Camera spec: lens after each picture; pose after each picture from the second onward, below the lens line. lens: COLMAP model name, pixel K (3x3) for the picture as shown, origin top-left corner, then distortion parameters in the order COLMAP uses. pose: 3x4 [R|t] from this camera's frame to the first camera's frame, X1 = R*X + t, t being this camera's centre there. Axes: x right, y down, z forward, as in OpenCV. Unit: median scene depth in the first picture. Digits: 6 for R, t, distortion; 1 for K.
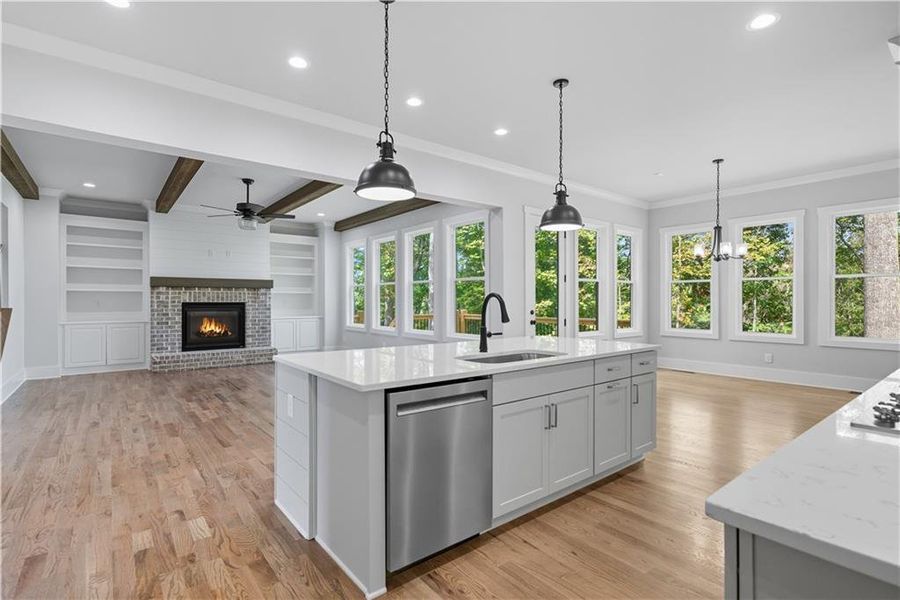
lens RADIAL K [[416.9, 0, 457.6], [0, 416.9, 298.7], [0, 0, 1]] dist [0.000804, 0.000170]
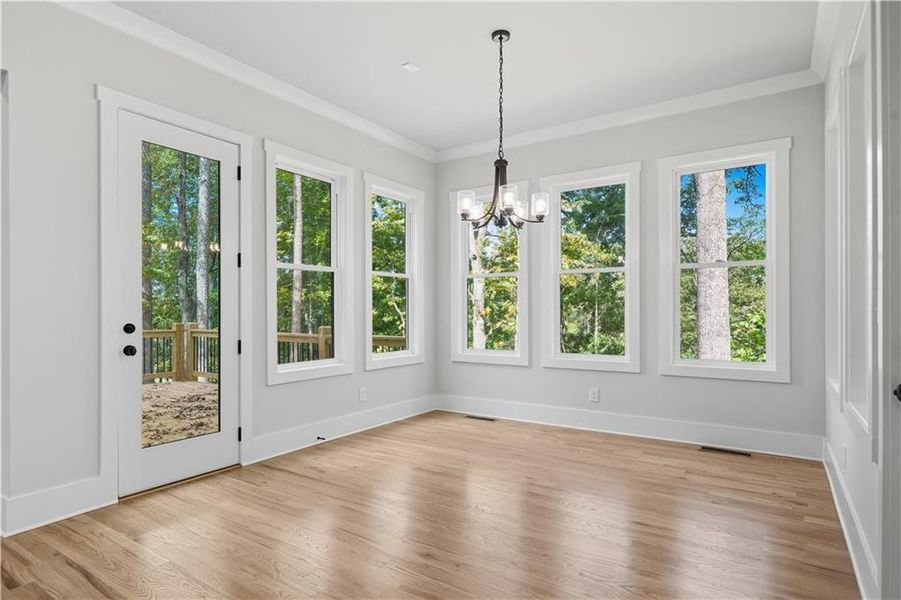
lens RADIAL K [[482.9, 0, 444.4], [0, 482.9, 305.7], [0, 0, 1]] dist [-0.004971, 0.004938]
pose [[0.954984, 0.000915, 0.296655, 0.277795], [0.000990, 0.999980, -0.006270, 0.009346], [-0.296655, 0.006281, 0.954964, 0.326556]]
